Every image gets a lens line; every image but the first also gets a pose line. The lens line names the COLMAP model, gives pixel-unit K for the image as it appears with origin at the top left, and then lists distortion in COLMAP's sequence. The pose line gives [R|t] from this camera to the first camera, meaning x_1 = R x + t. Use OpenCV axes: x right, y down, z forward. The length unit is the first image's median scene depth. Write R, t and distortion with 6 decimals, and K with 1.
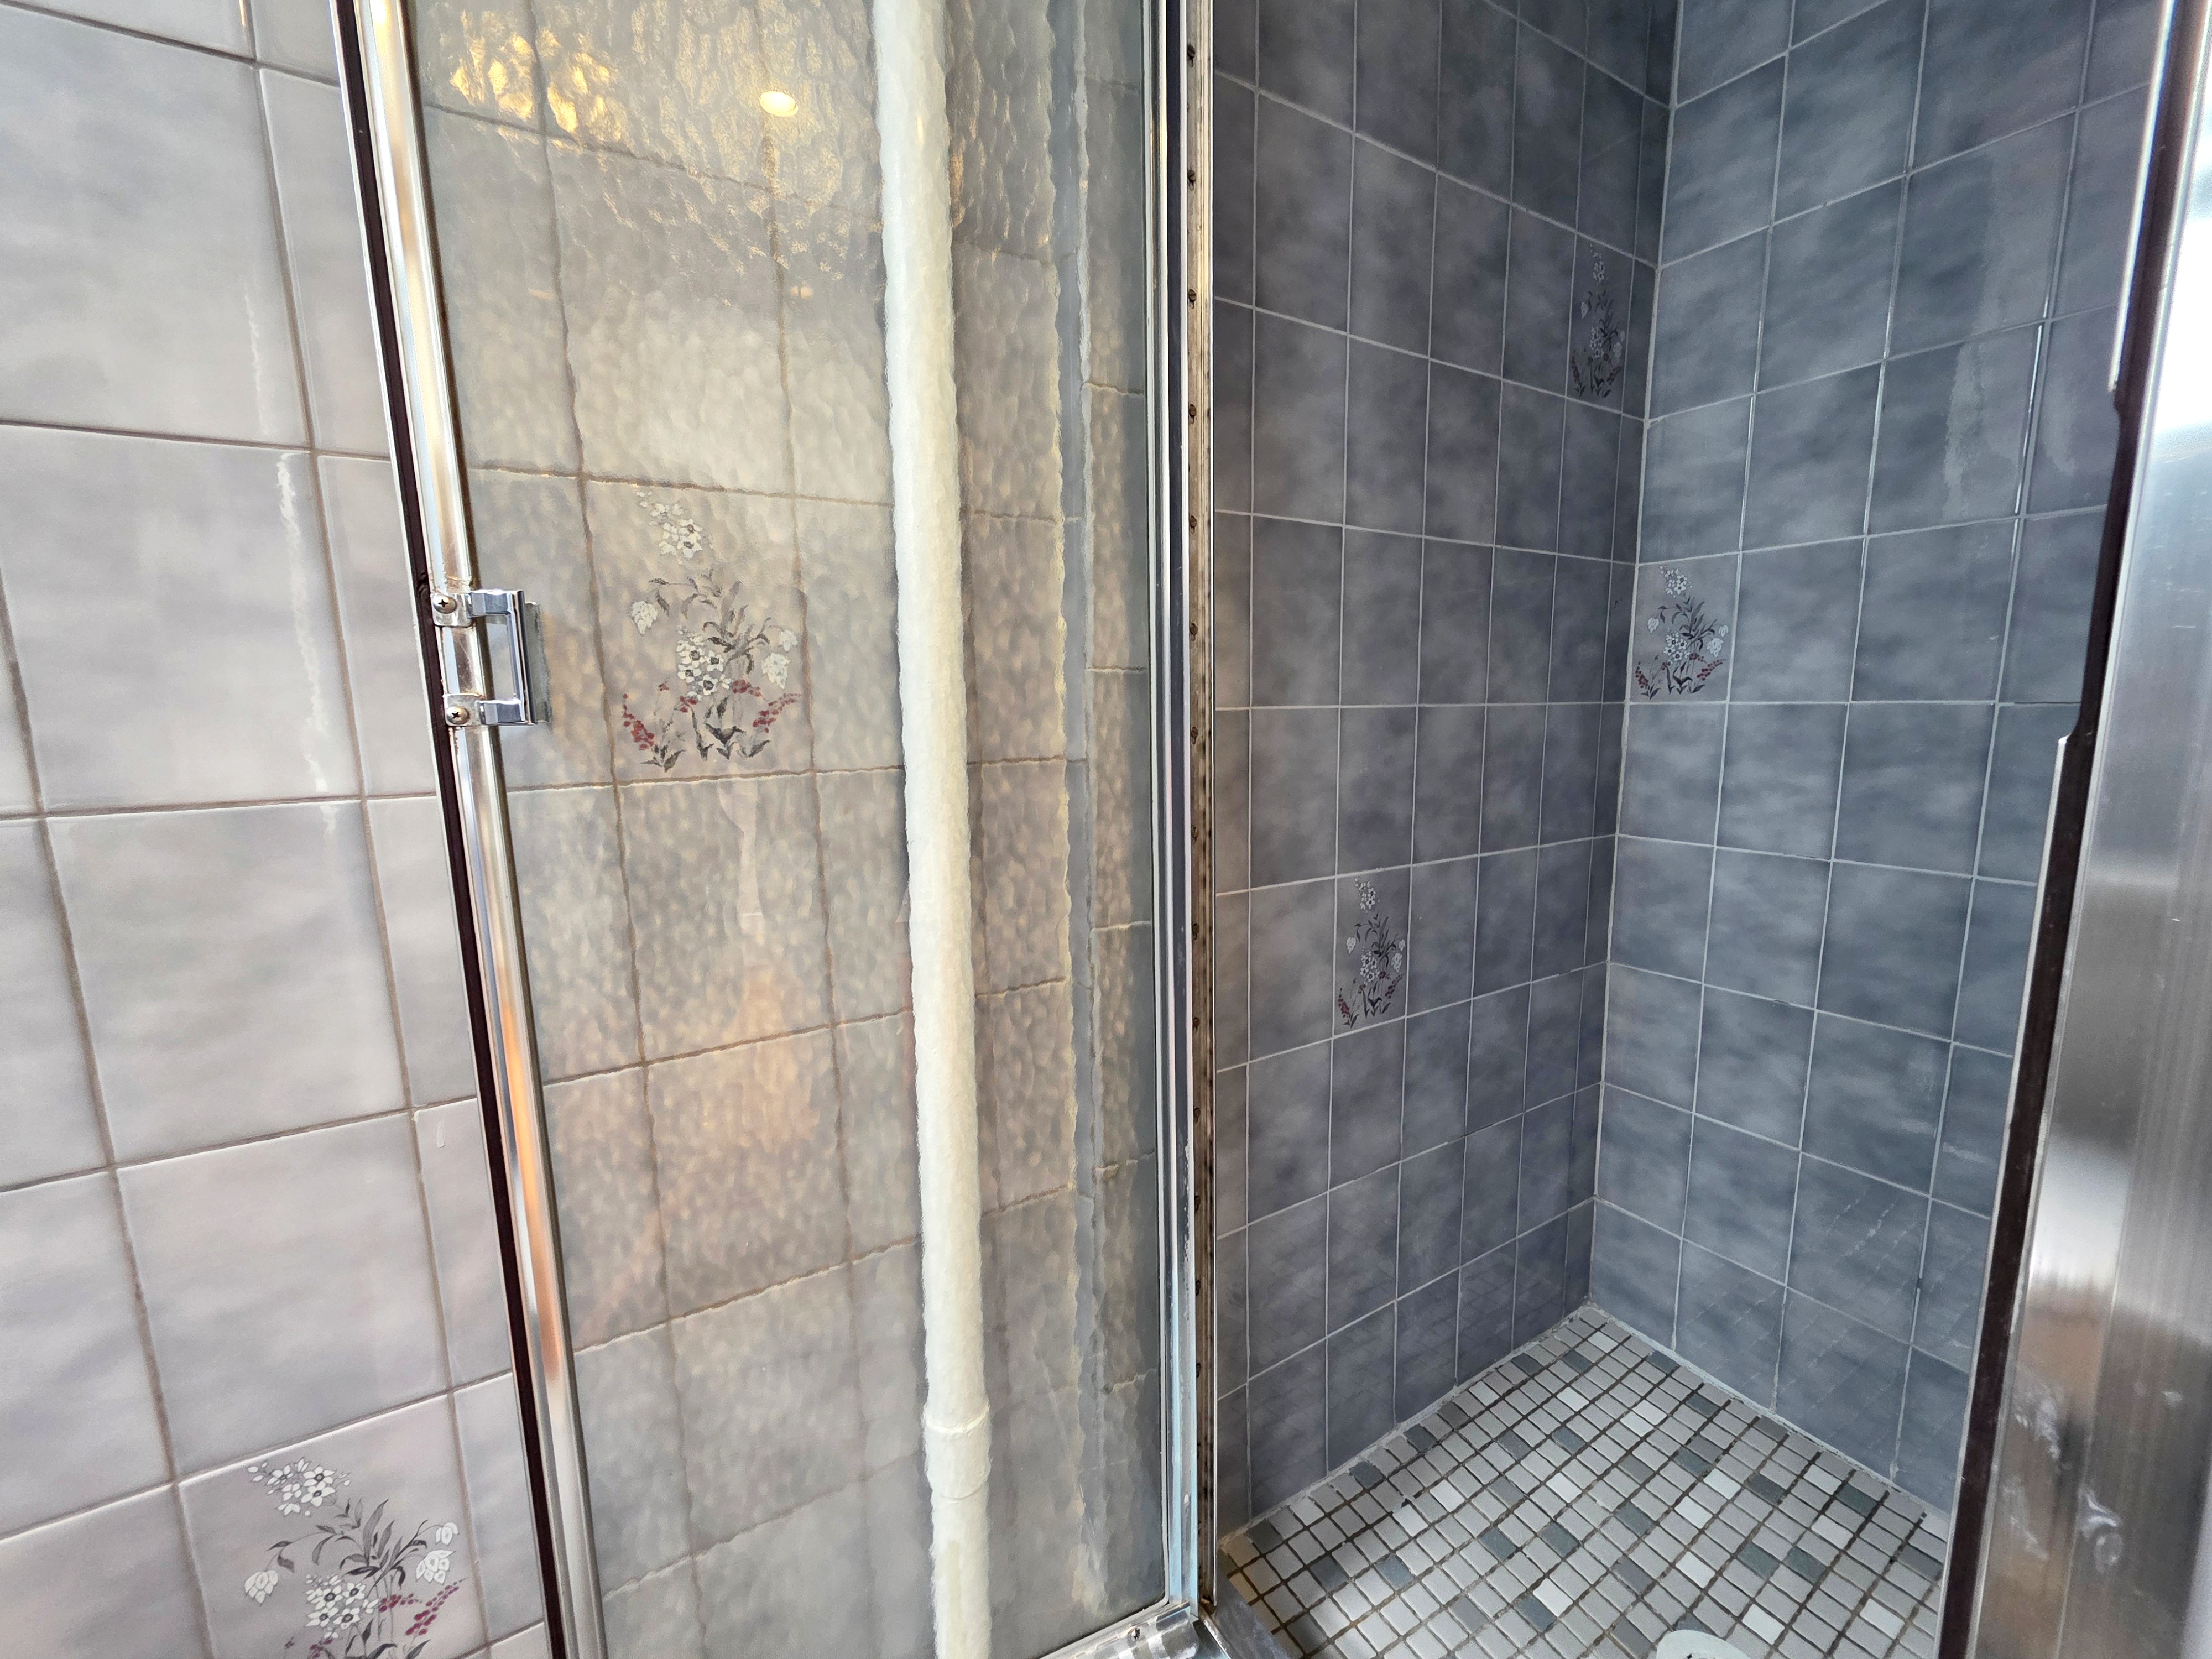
lens RADIAL K [[882.9, 0, 1106.0], [0, 882.9, 829.5], [0, 0, 1]] dist [0.002519, -0.000912]
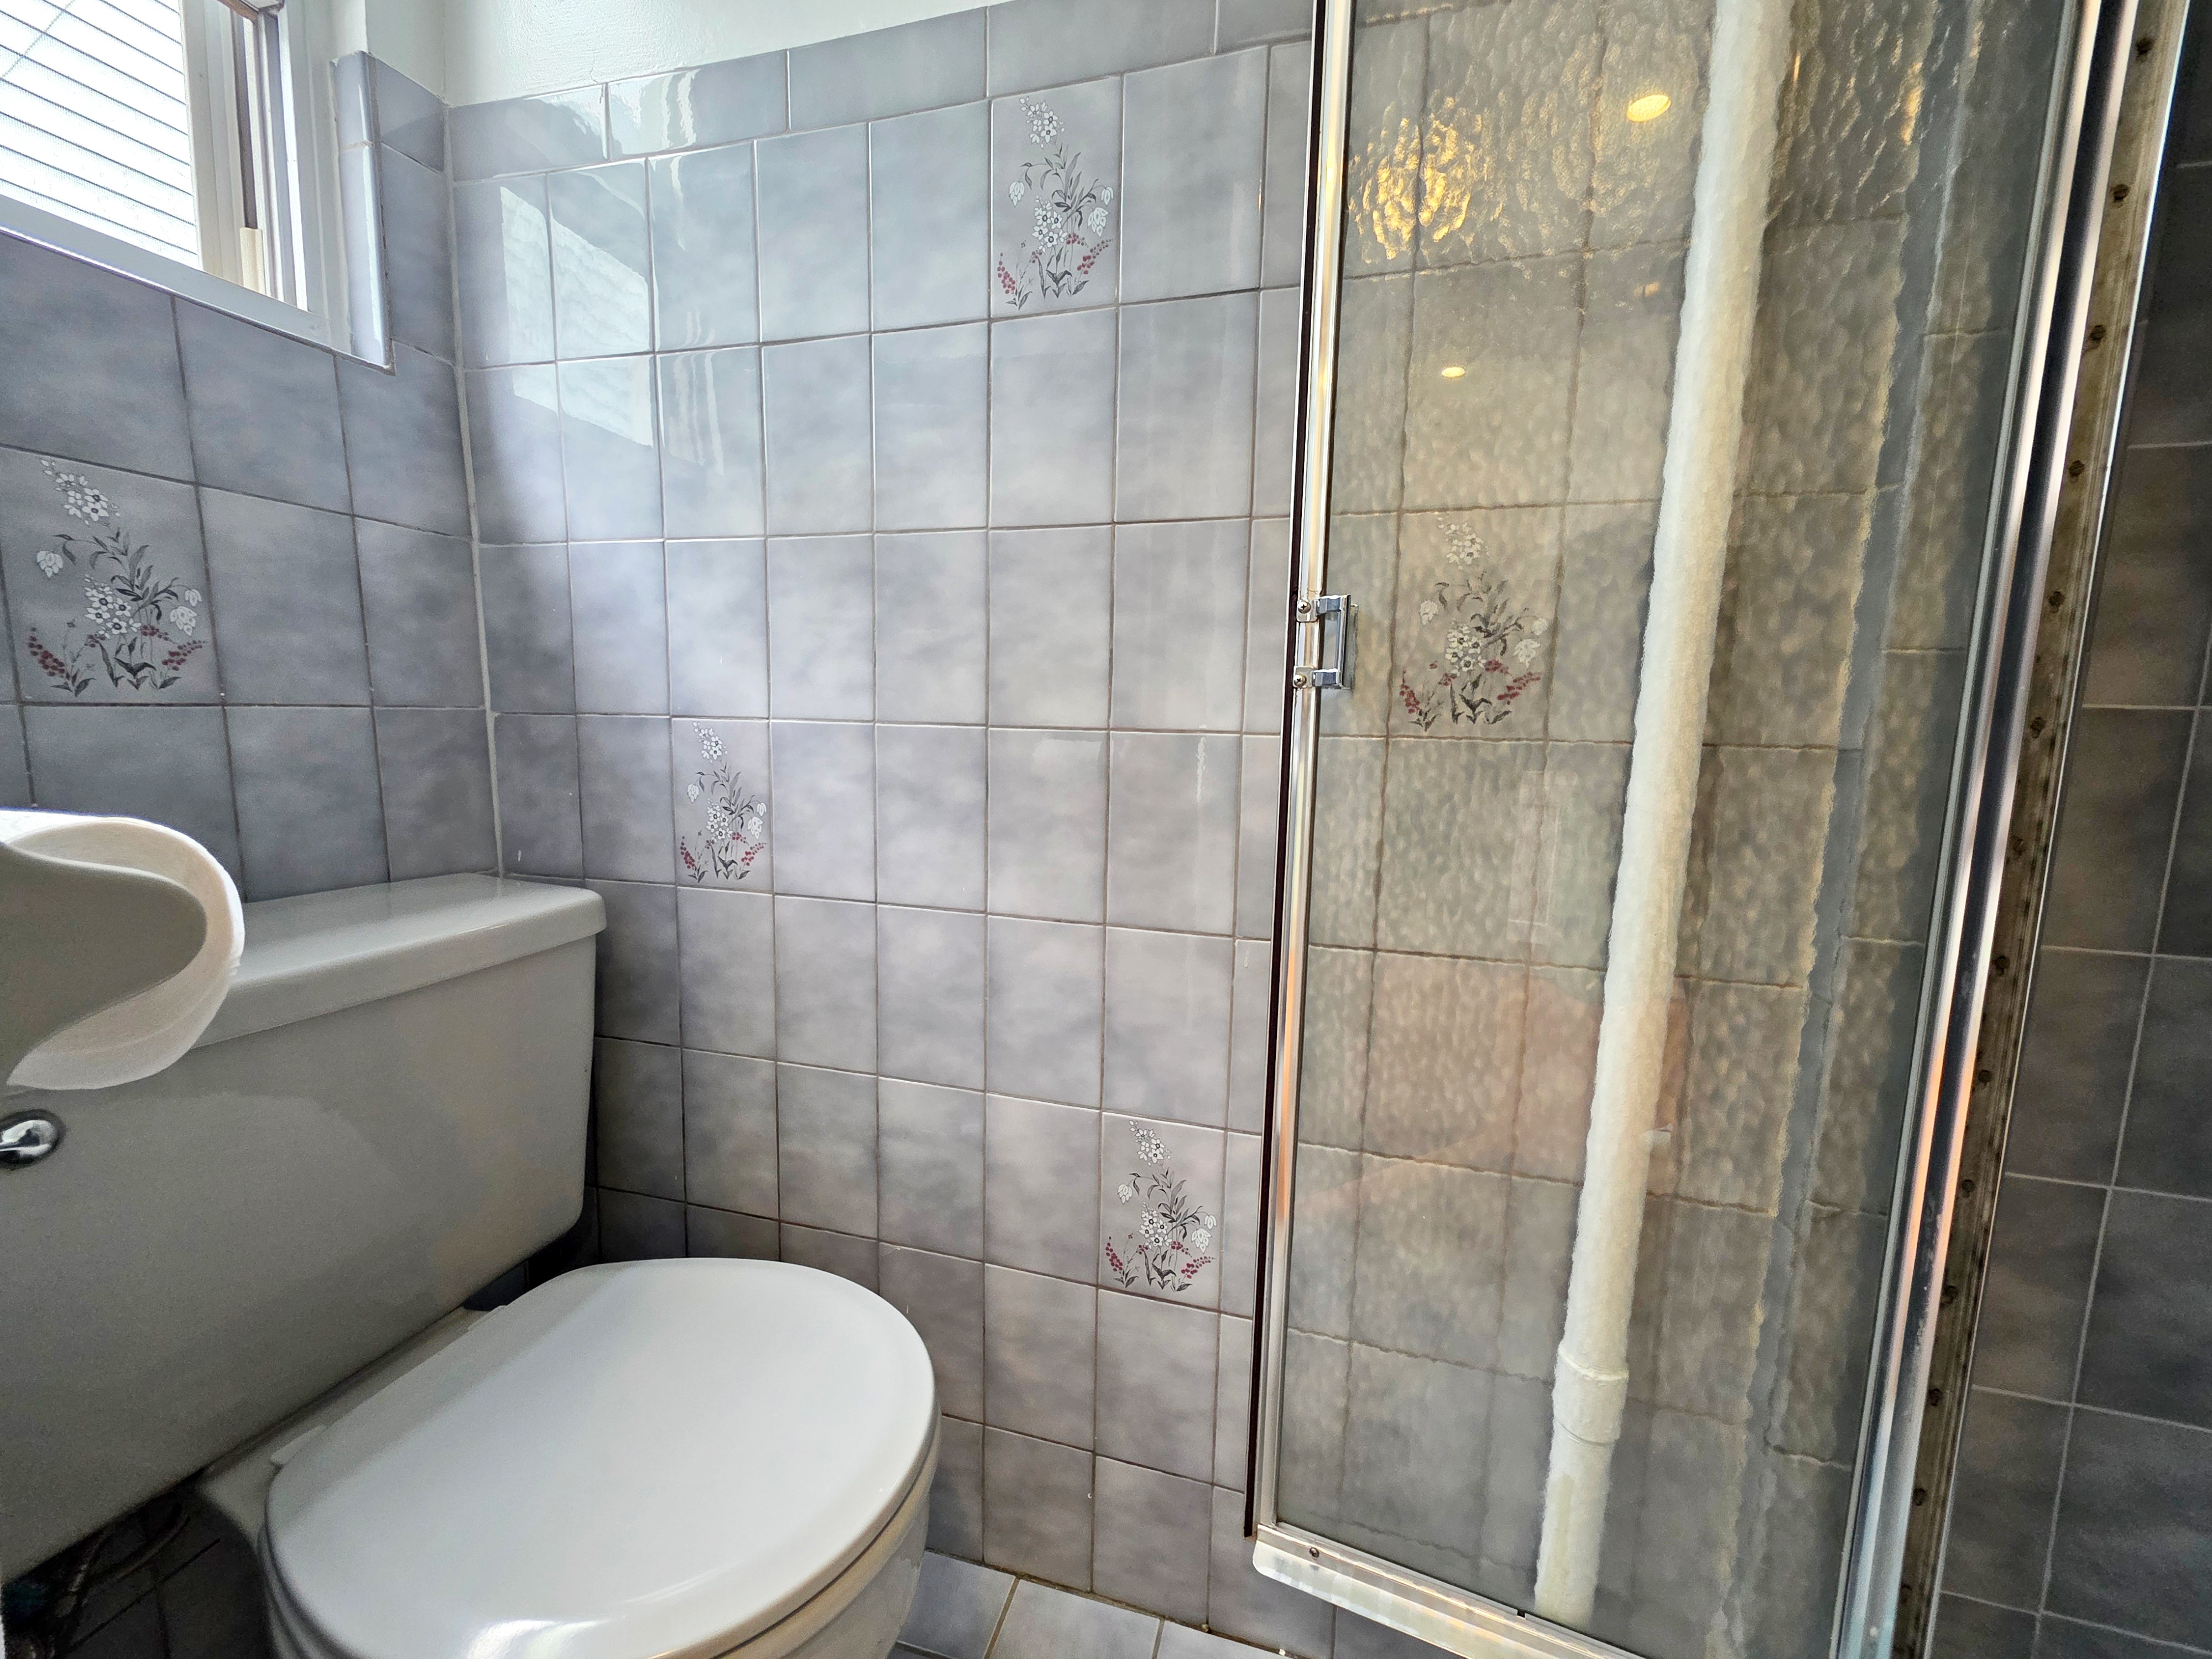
lens RADIAL K [[882.9, 0, 1106.0], [0, 882.9, 829.5], [0, 0, 1]] dist [0.002519, -0.000912]
pose [[0.678556, 0.127829, -0.723340, 0.139919], [-0.142425, 0.988949, 0.041161, 0.090406], [0.720609, 0.075091, 0.689264, -0.219471]]
